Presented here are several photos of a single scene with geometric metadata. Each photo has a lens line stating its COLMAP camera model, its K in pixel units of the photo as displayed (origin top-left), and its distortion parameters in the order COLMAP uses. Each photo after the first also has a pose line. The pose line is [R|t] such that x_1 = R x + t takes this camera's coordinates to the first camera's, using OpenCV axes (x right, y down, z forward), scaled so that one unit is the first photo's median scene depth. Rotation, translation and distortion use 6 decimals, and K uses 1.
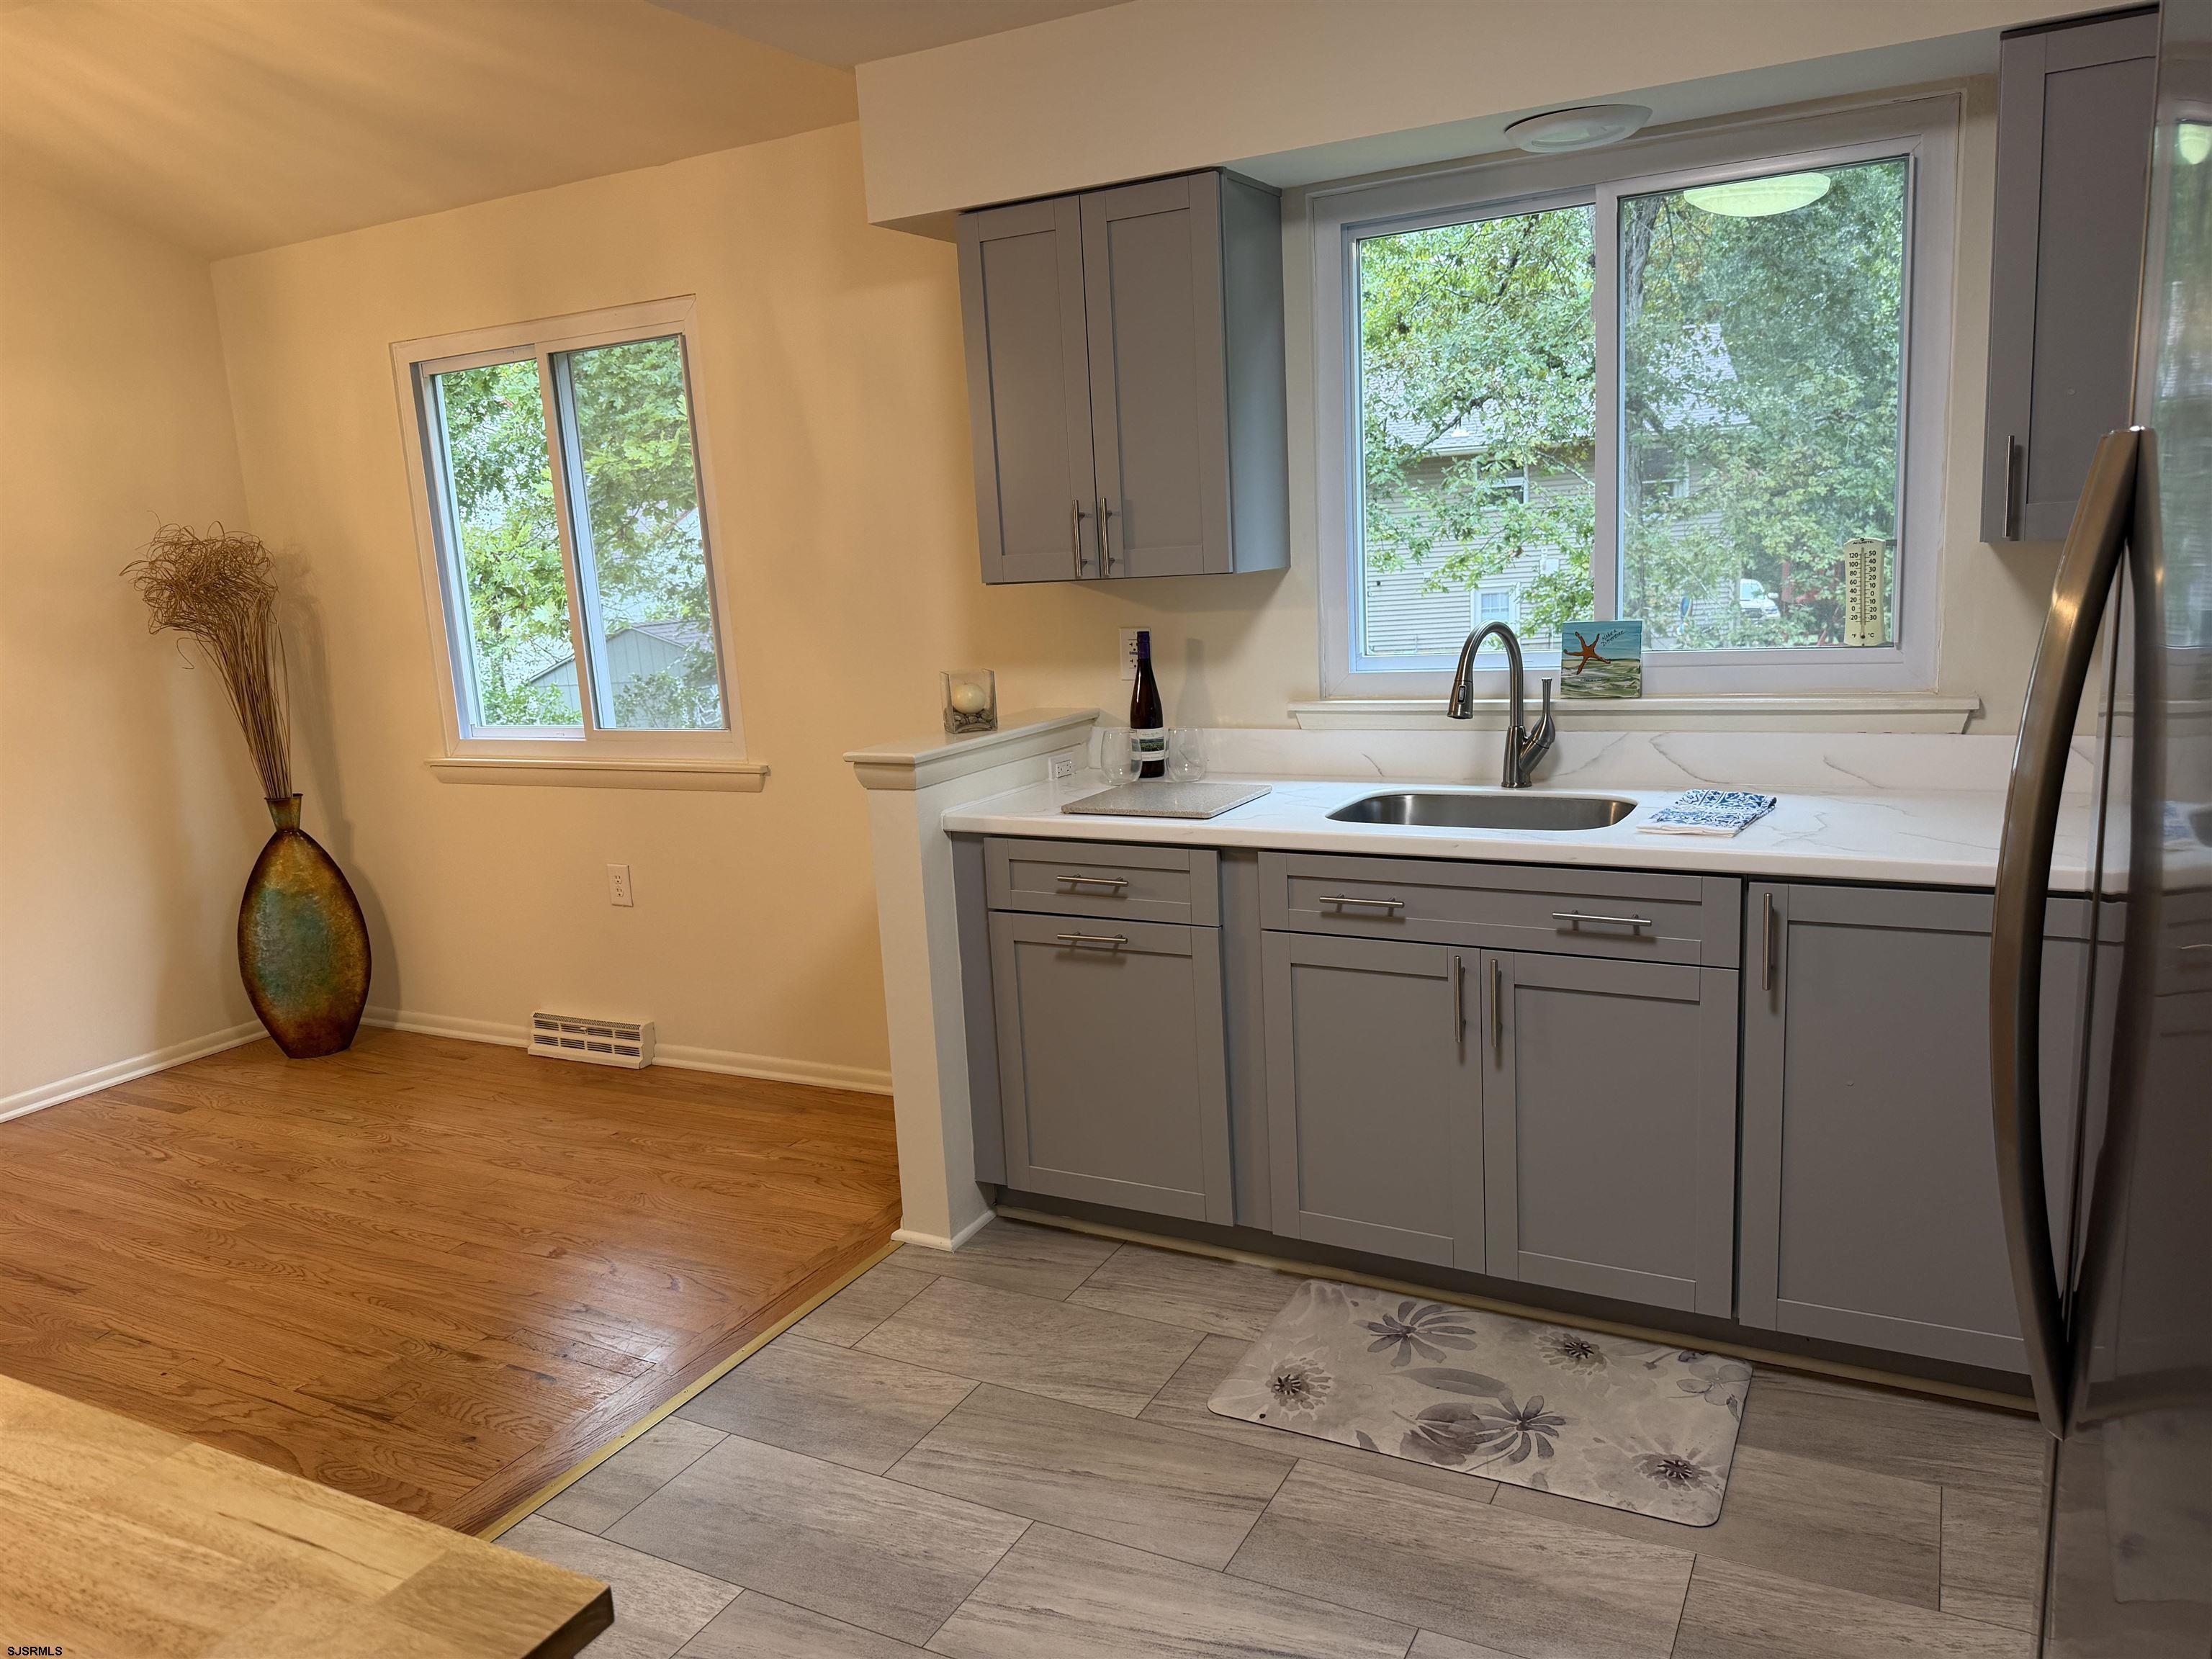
lens RADIAL K [[1561.8, 0, 1106.0], [0, 1561.8, 829.5], [0, 0, 1]] dist [0.063766, -0.067944]
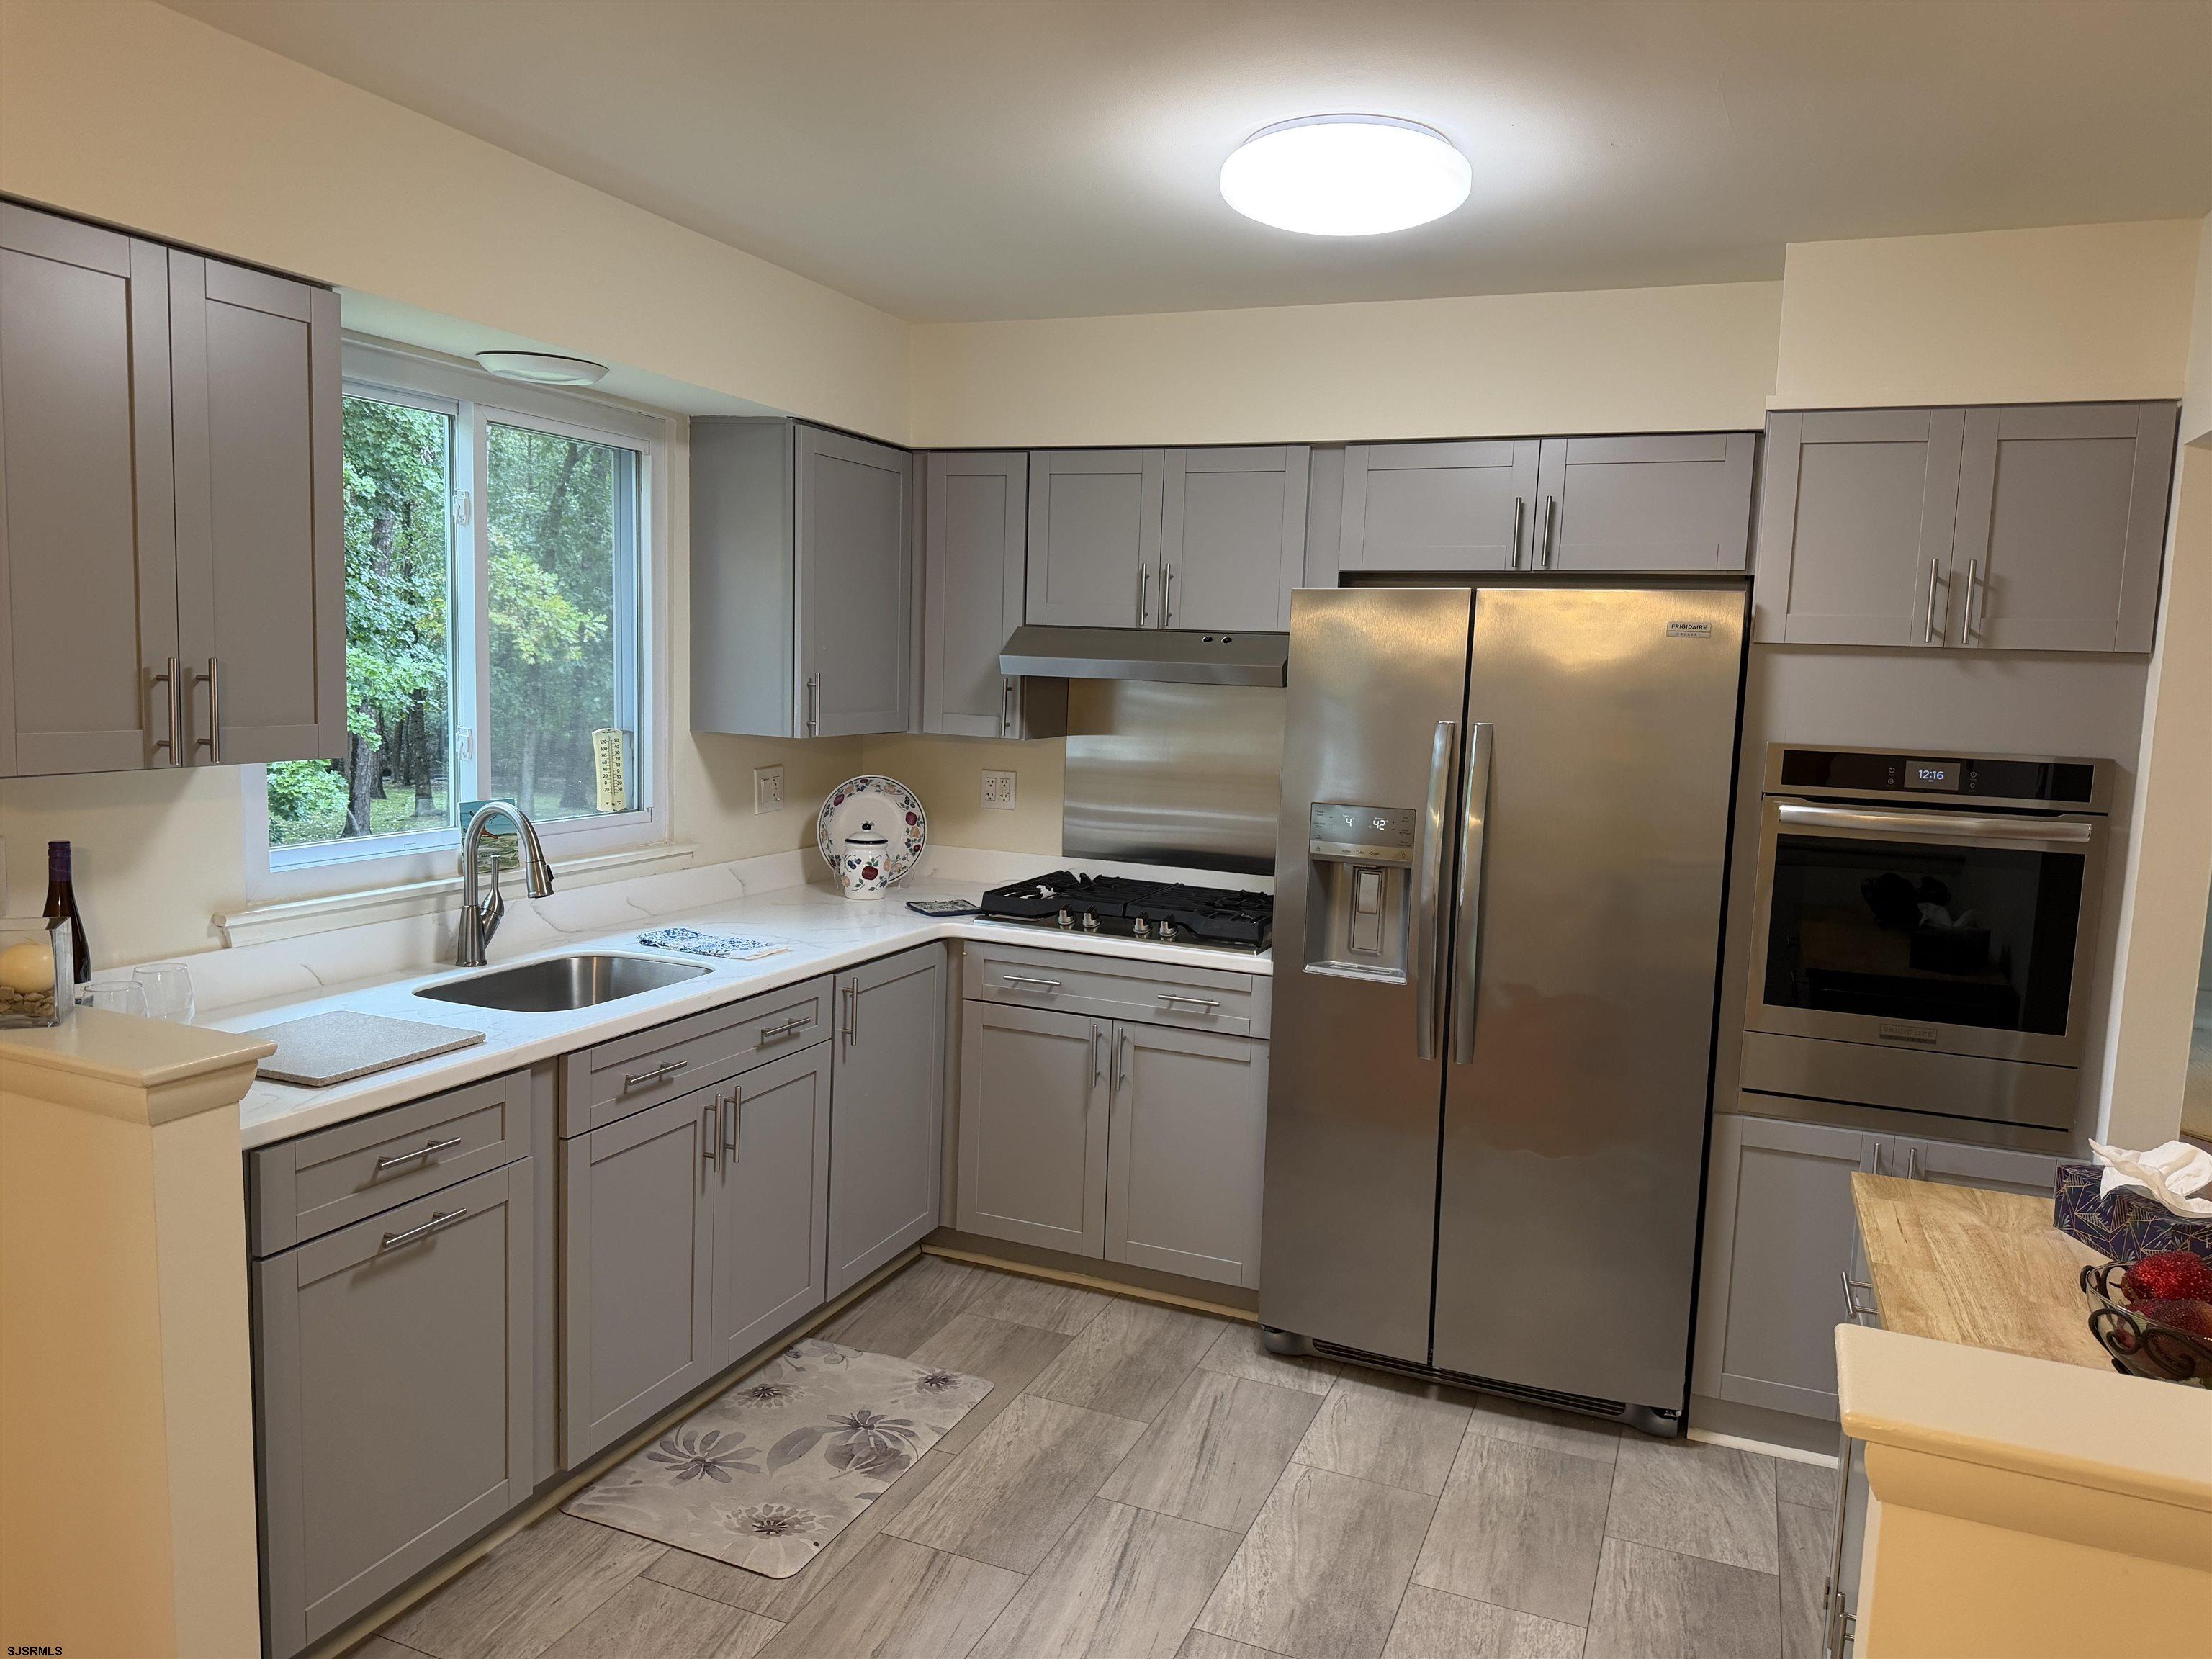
lens RADIAL K [[1572.1, 0, 1107.3], [0, 1572.1, 822.1], [0, 0, 1]] dist [0.148420, -0.164040]
pose [[-0.101990, -0.055138, 0.993256, -0.823491], [0.144006, 0.987127, 0.069584, -0.134767], [-0.984307, 0.150132, -0.092737, 0.696217]]
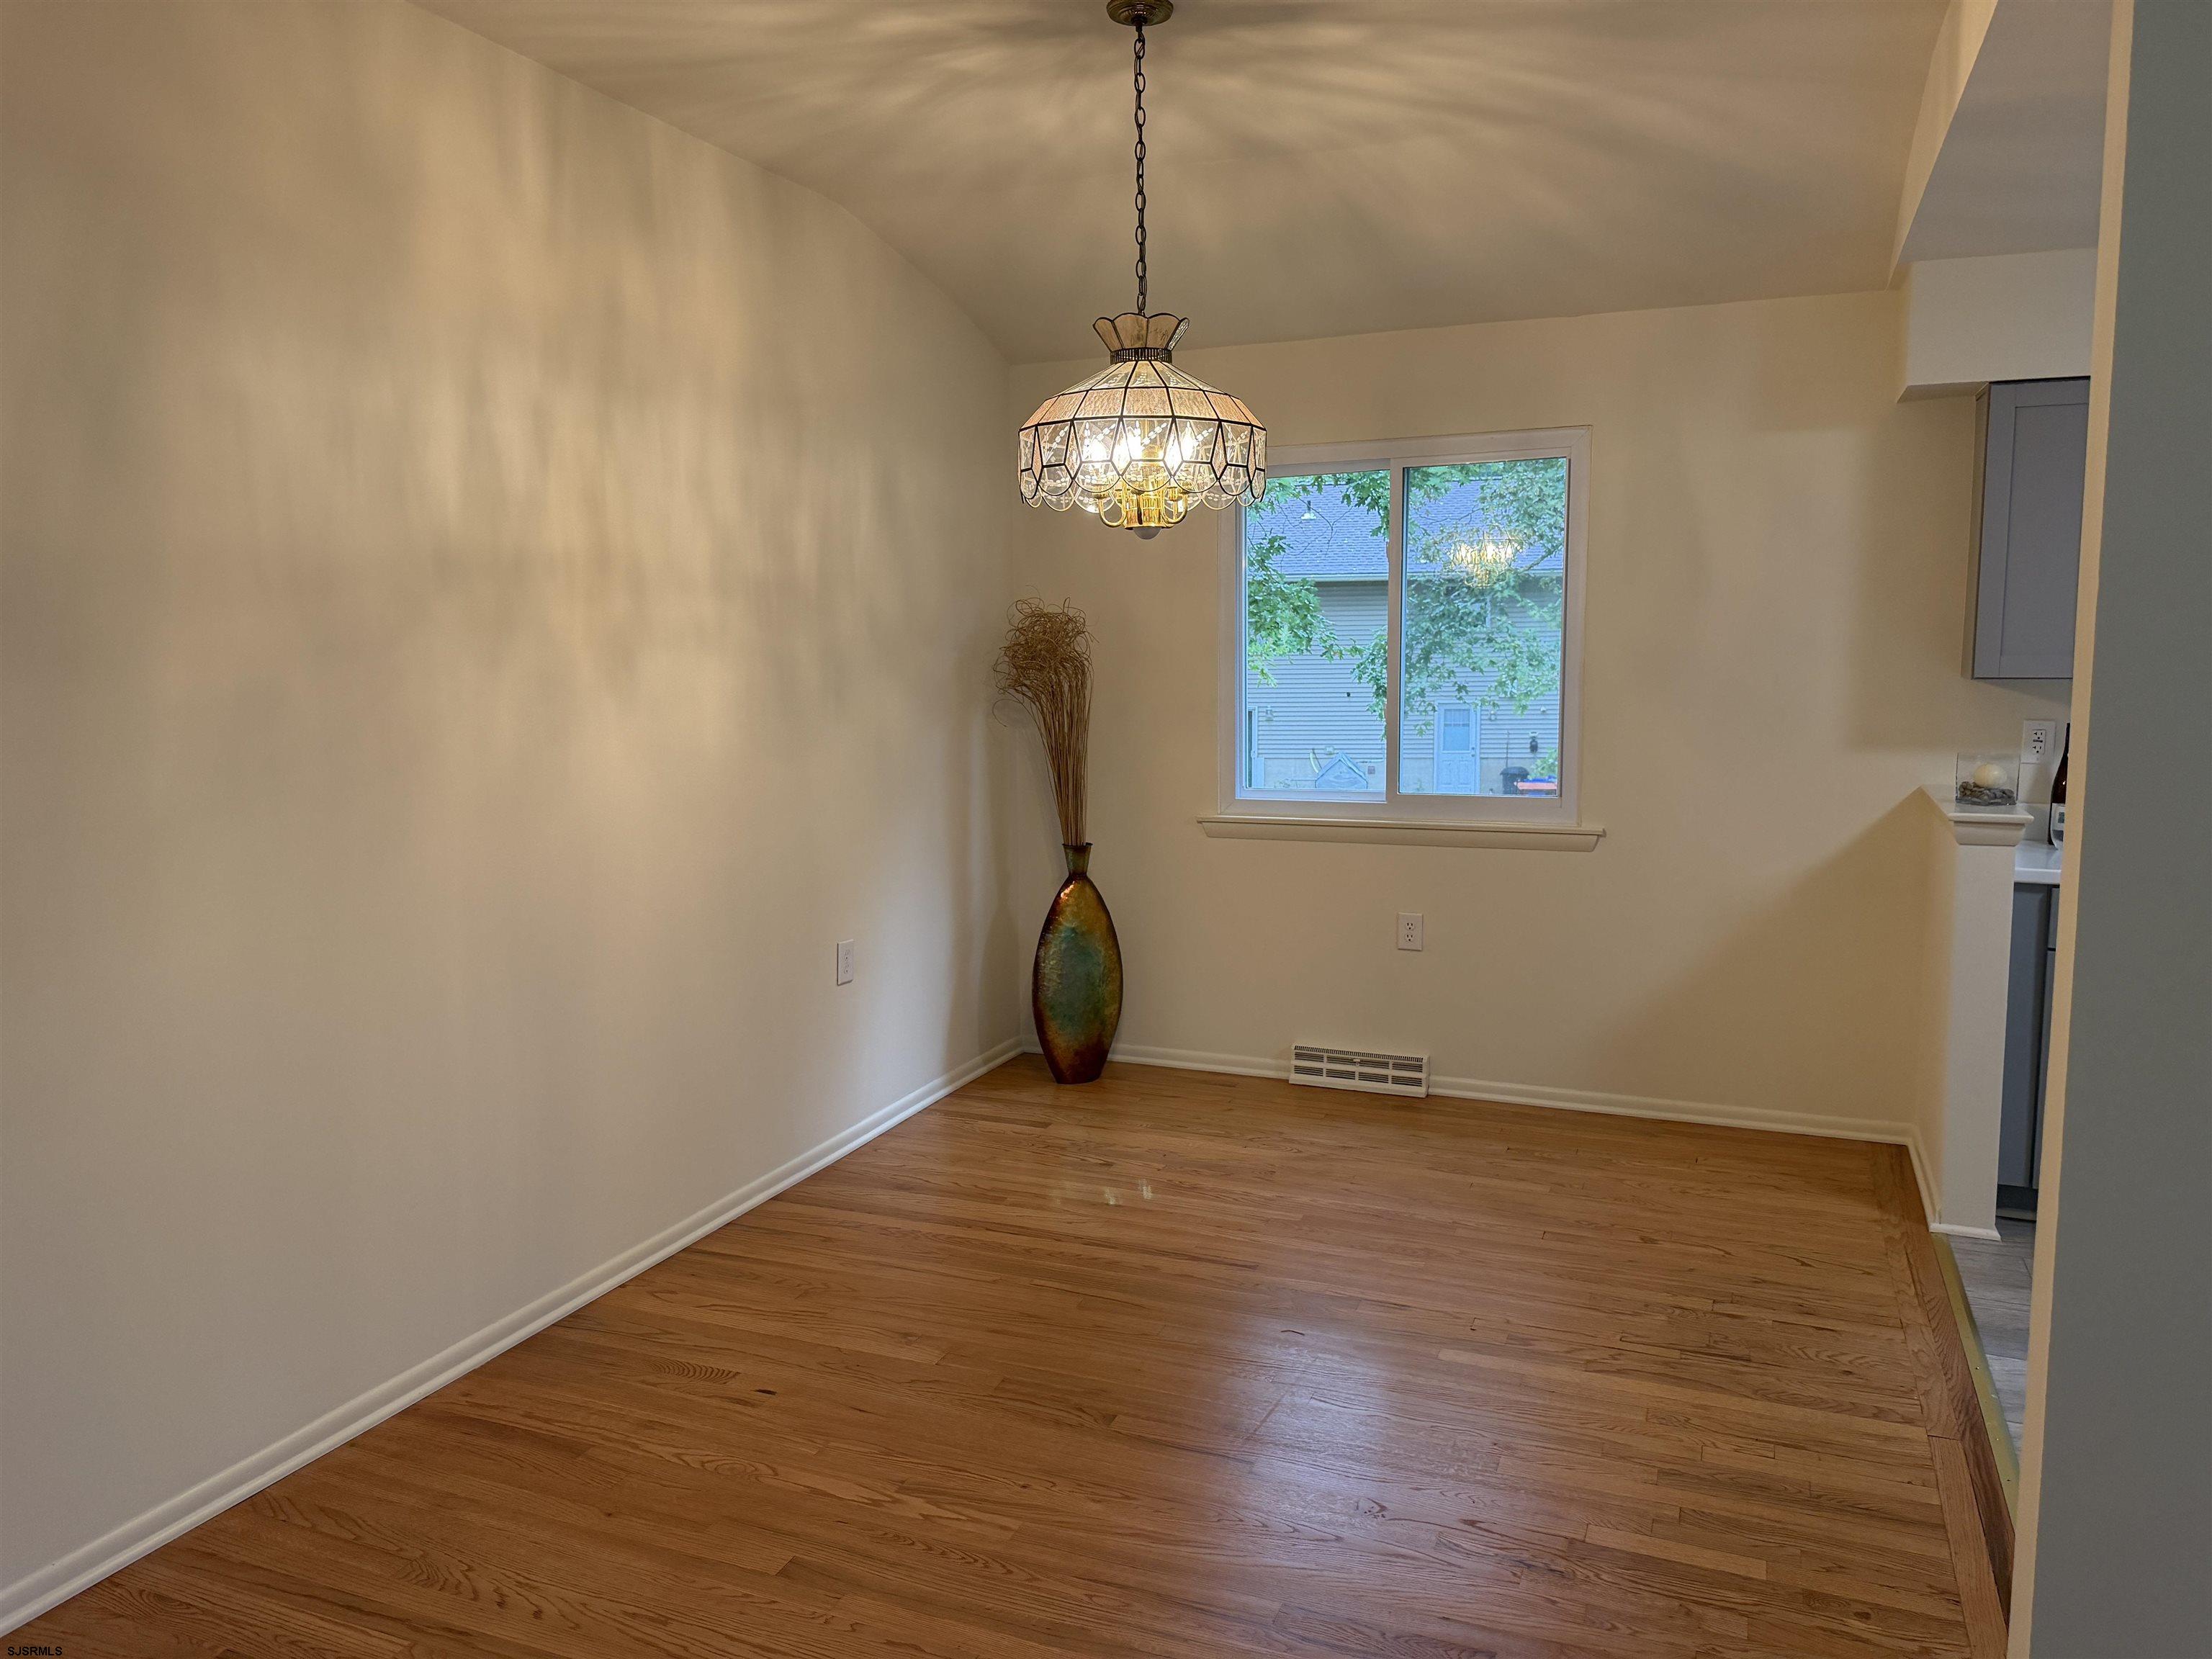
lens RADIAL K [[1561.8, 0, 1106.0], [0, 1561.8, 829.5], [0, 0, 1]] dist [0.063766, -0.067944]
pose [[0.995293, 0.031439, 0.091674, -0.933701], [-0.026437, 0.998121, -0.055274, 0.044372], [-0.093240, 0.052590, 0.994254, -0.144627]]
